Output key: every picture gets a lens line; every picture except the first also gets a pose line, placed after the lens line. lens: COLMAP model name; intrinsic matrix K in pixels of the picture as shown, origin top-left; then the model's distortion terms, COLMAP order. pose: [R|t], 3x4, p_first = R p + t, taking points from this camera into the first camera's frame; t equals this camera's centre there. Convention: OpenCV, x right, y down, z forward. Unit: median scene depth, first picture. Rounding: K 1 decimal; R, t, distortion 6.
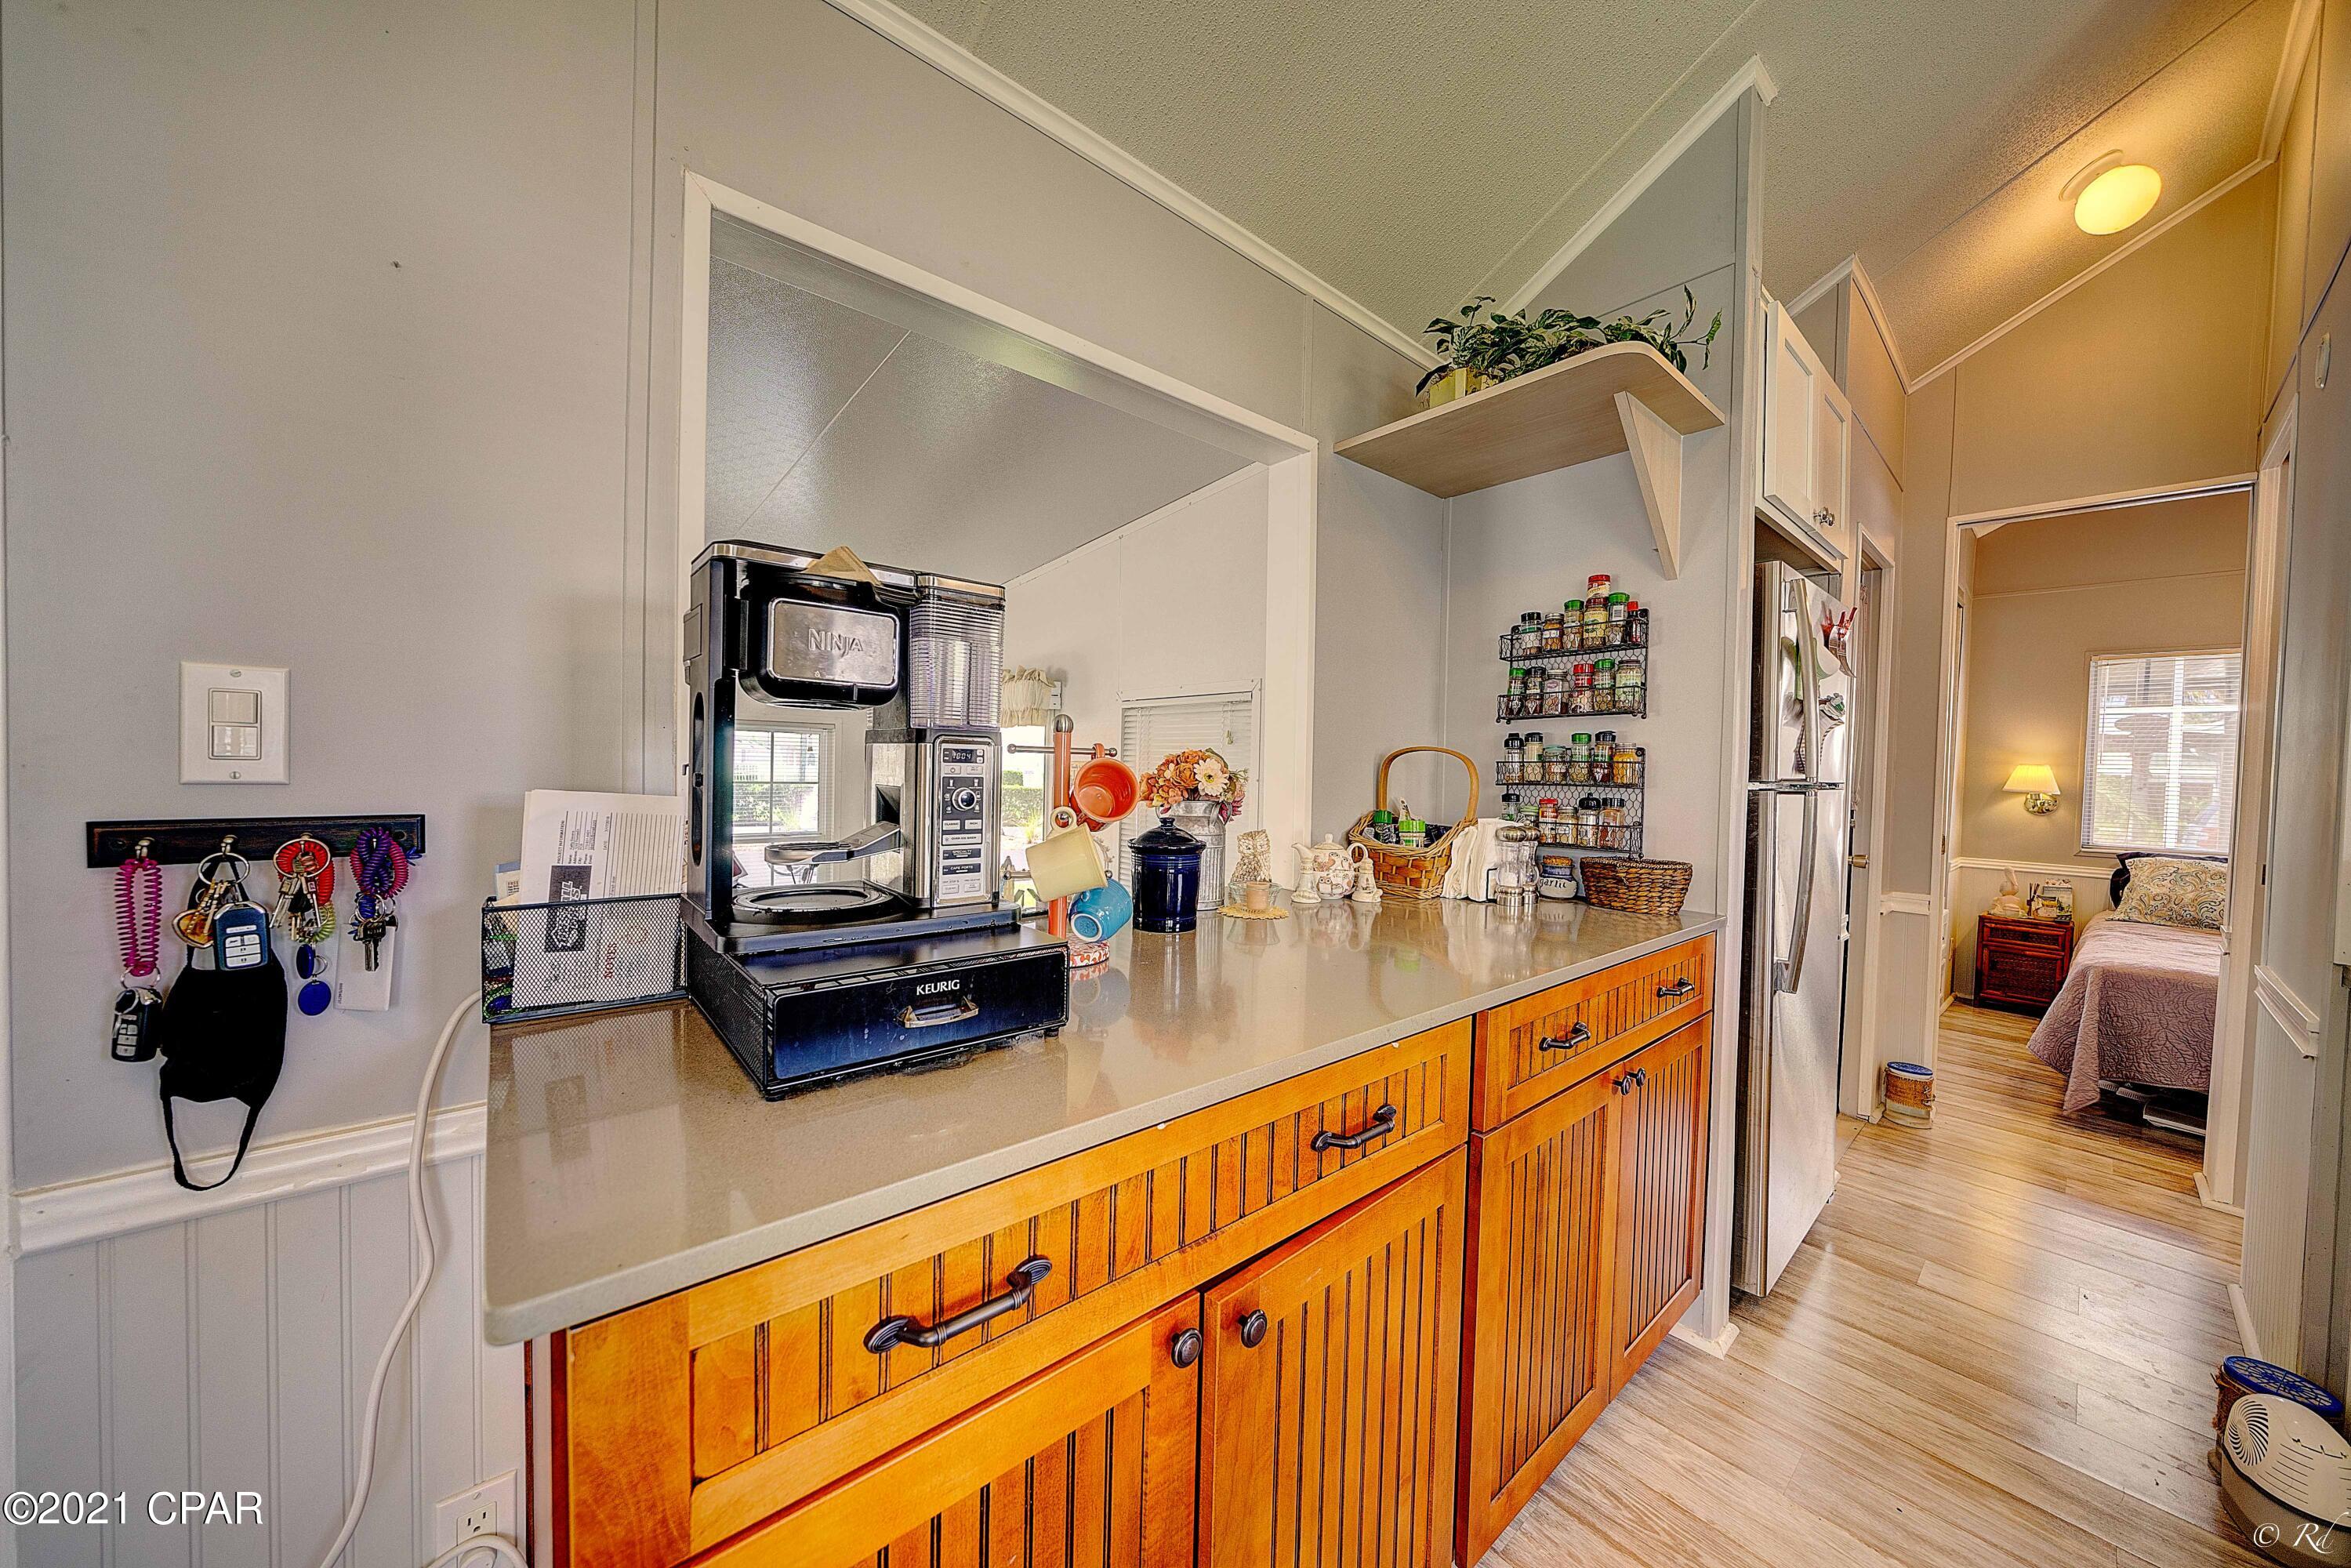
lens RADIAL K [[800.6, 0, 1173.4], [0, 800.6, 782.9], [0, 0, 1]] dist [-0.006727, 0.000115]
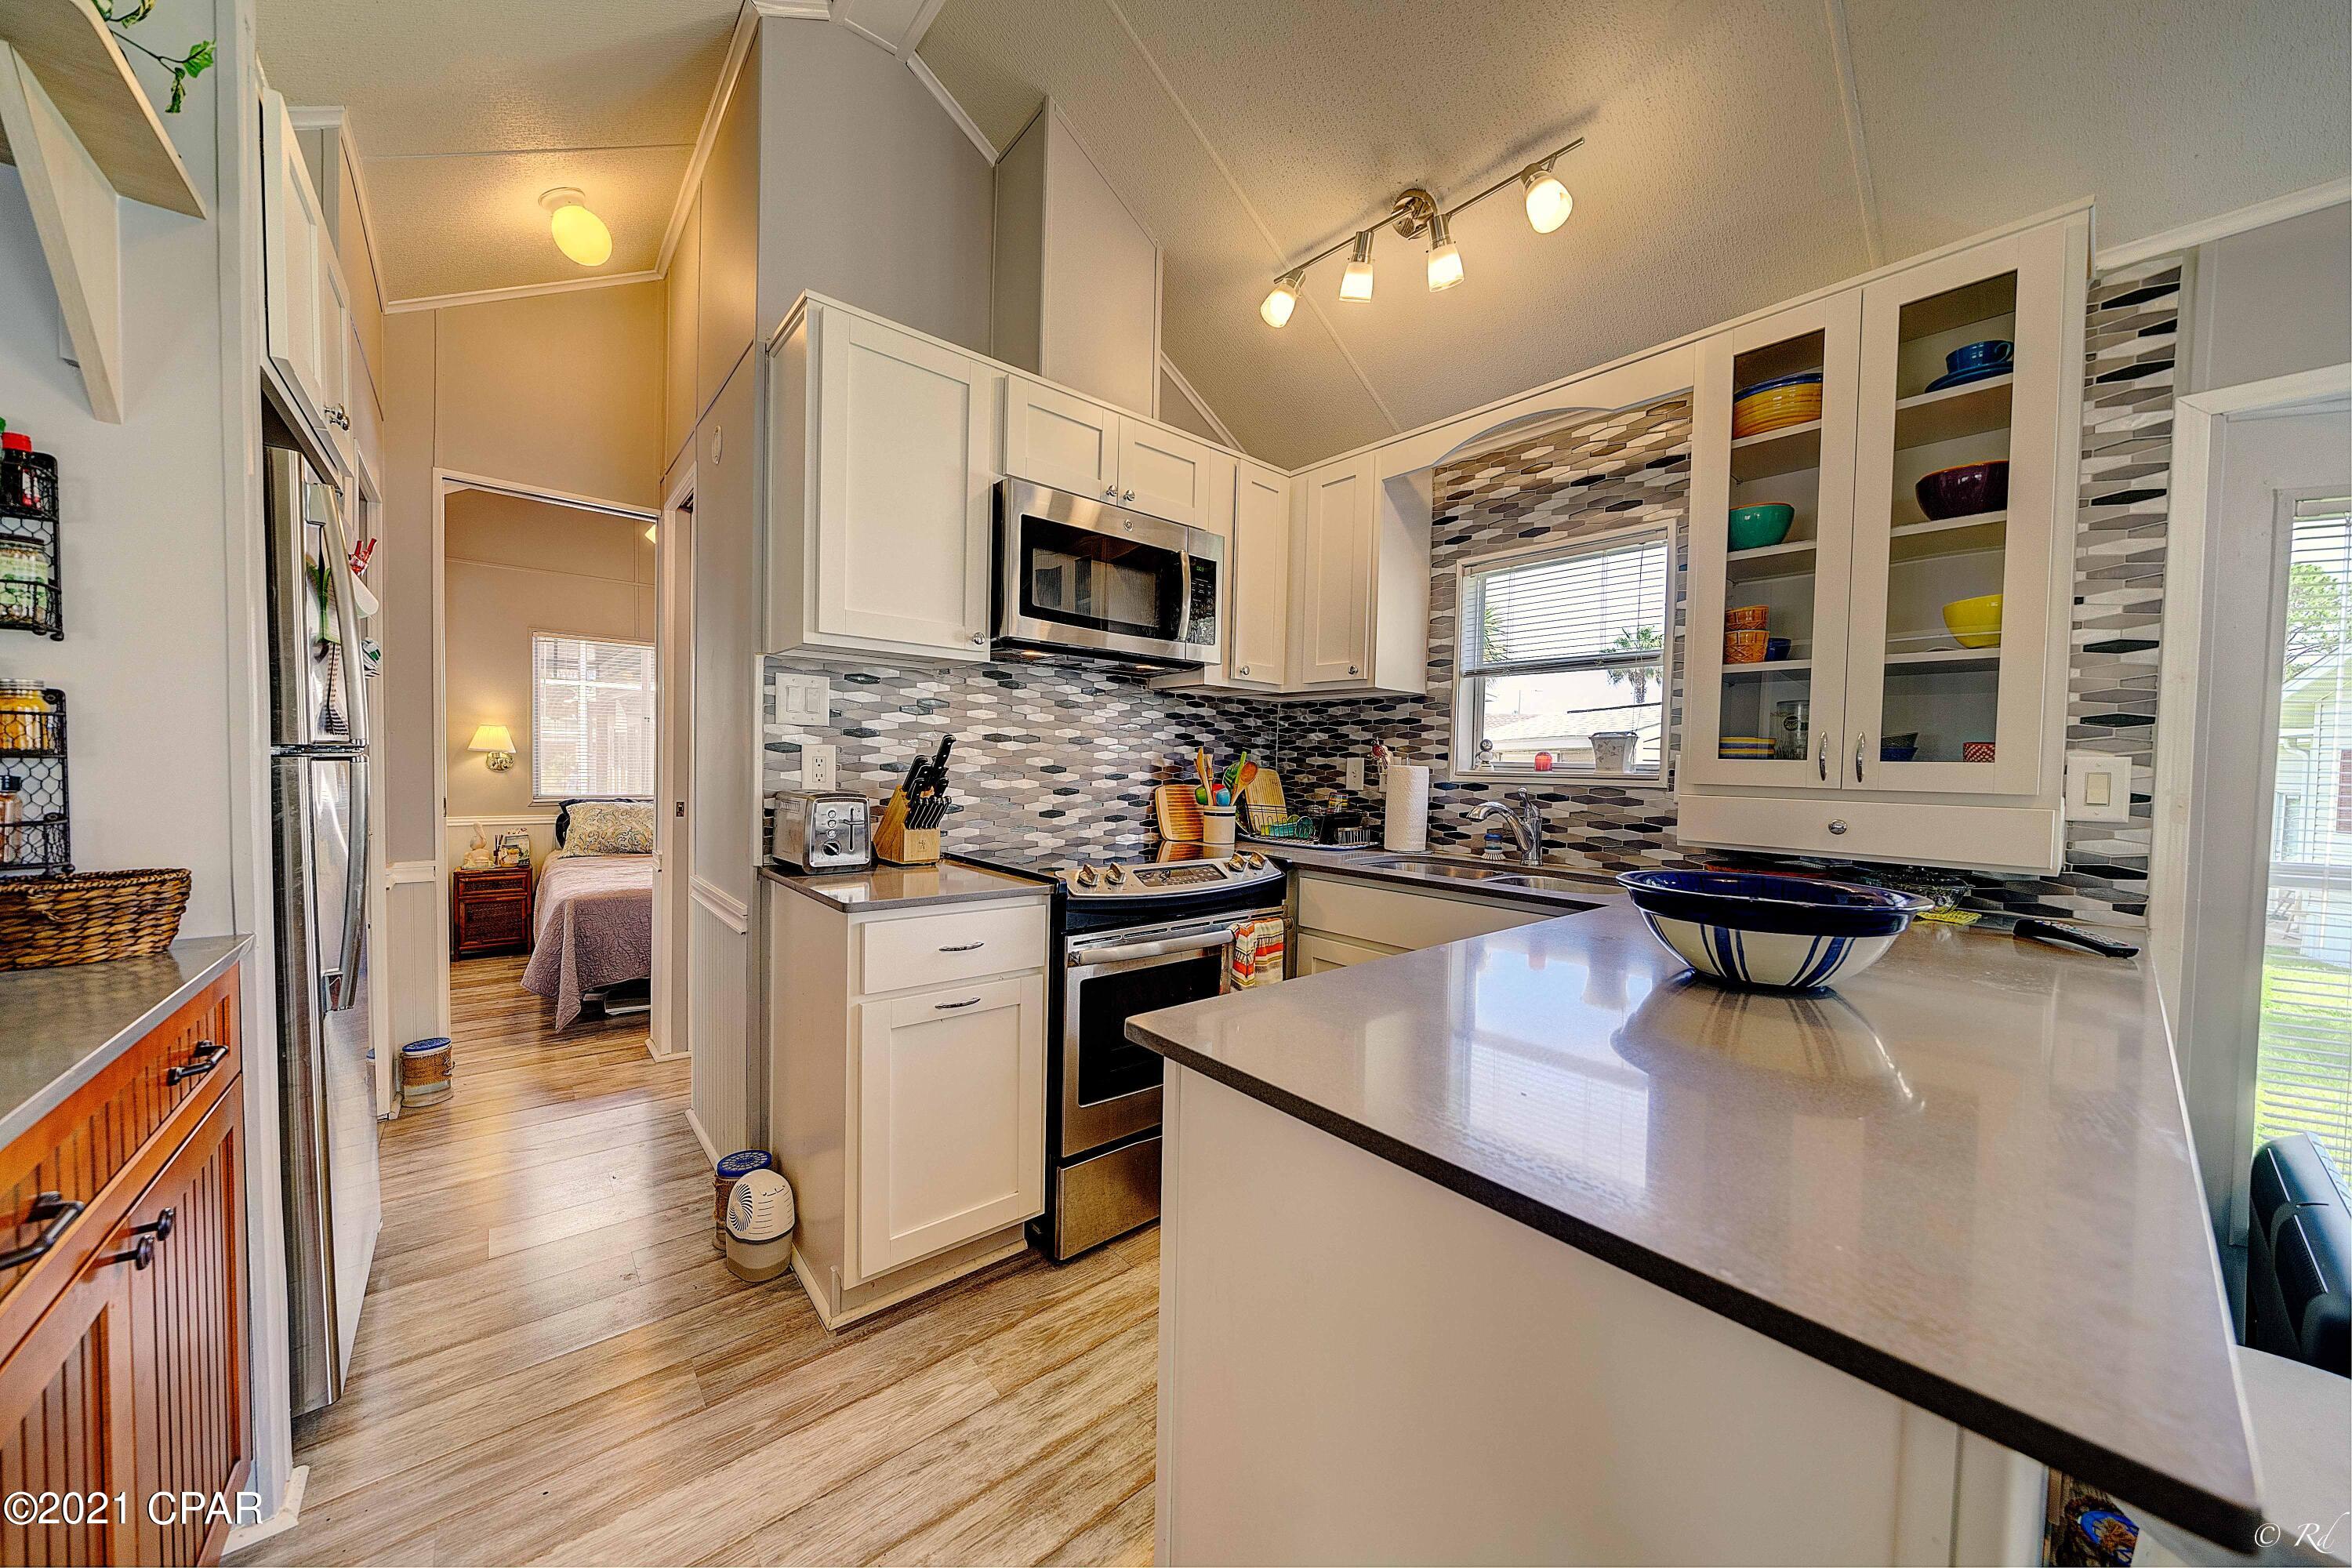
lens RADIAL K [[800.9, 0, 1173.8], [0, 800.9, 782.9], [0, 0, 1]] dist [-0.006727, 0.000115]
pose [[0.004234, -0.054994, 0.998478, -0.002956], [0.004085, 0.998479, 0.054976, -0.002400], [-0.999983, 0.003846, 0.004452, 0.117524]]
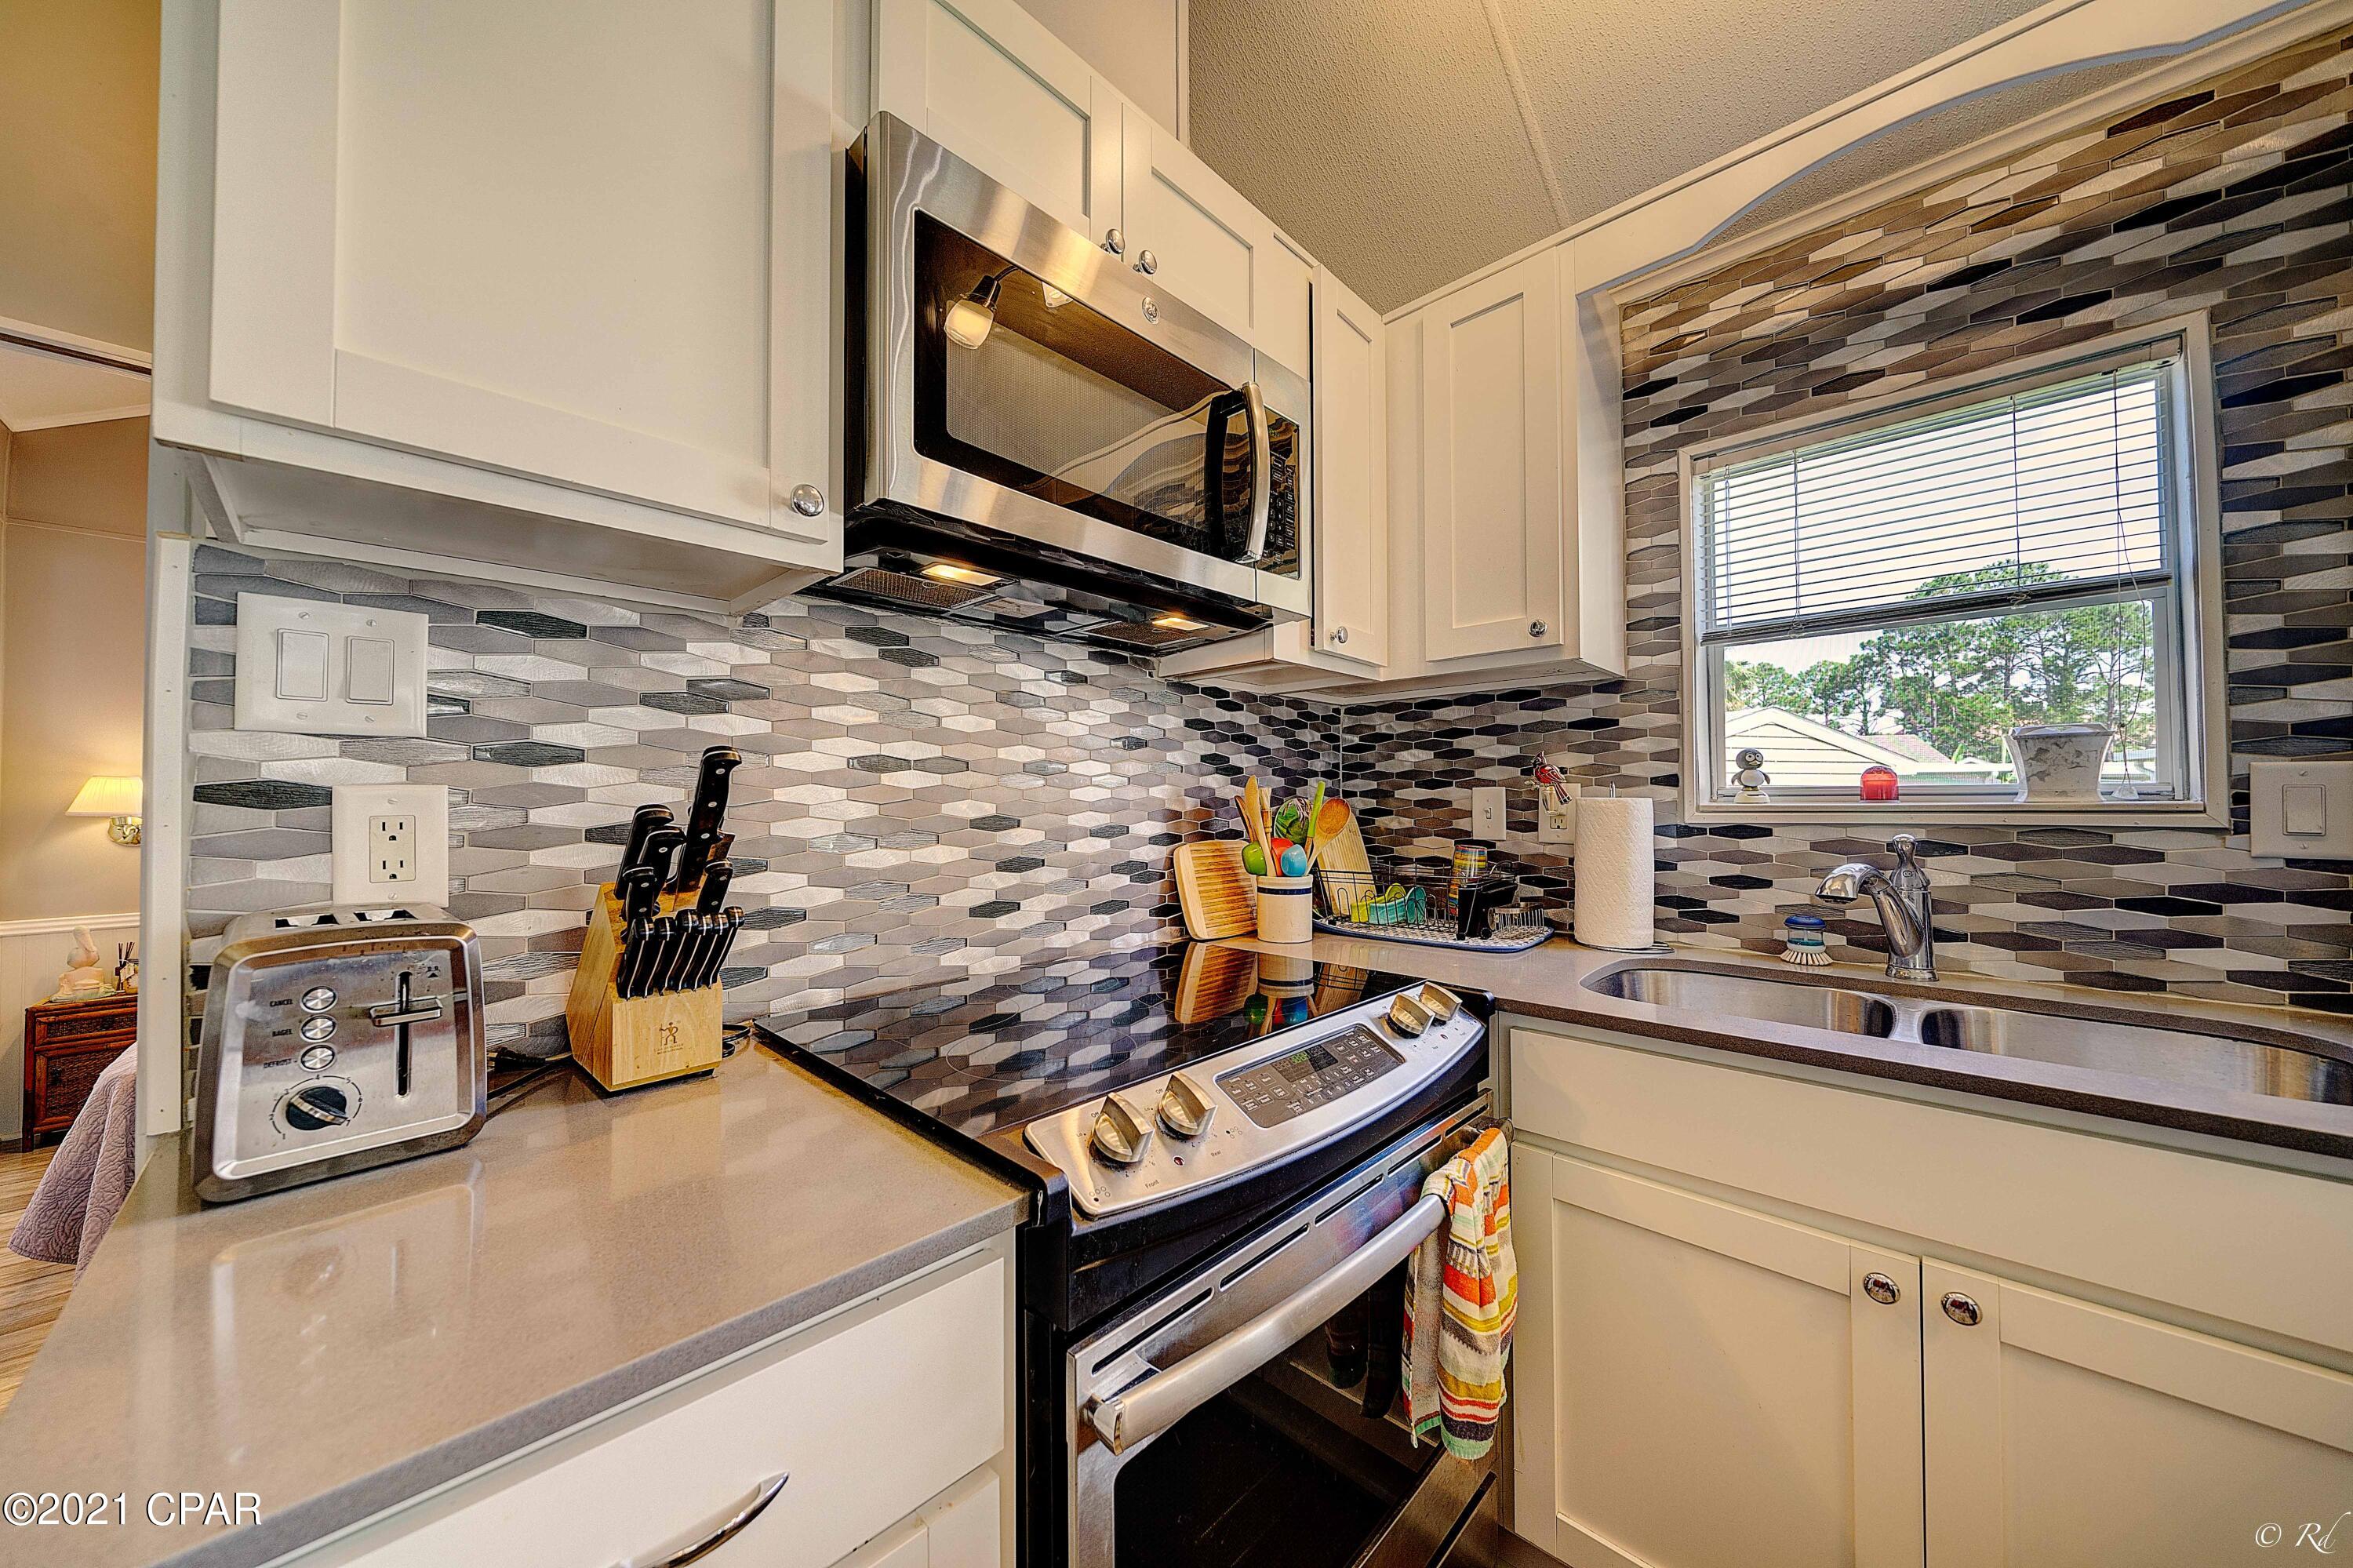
lens RADIAL K [[798.4, 0, 1176.5], [0, 798.4, 784.0], [0, 0, 1]] dist [-0.003416, -0.000084]
pose [[-0.090306, -0.007347, 0.995887, 0.505565], [0.029100, 0.999526, 0.010013, 0.008450], [-0.995489, 0.029884, -0.090049, 0.207978]]
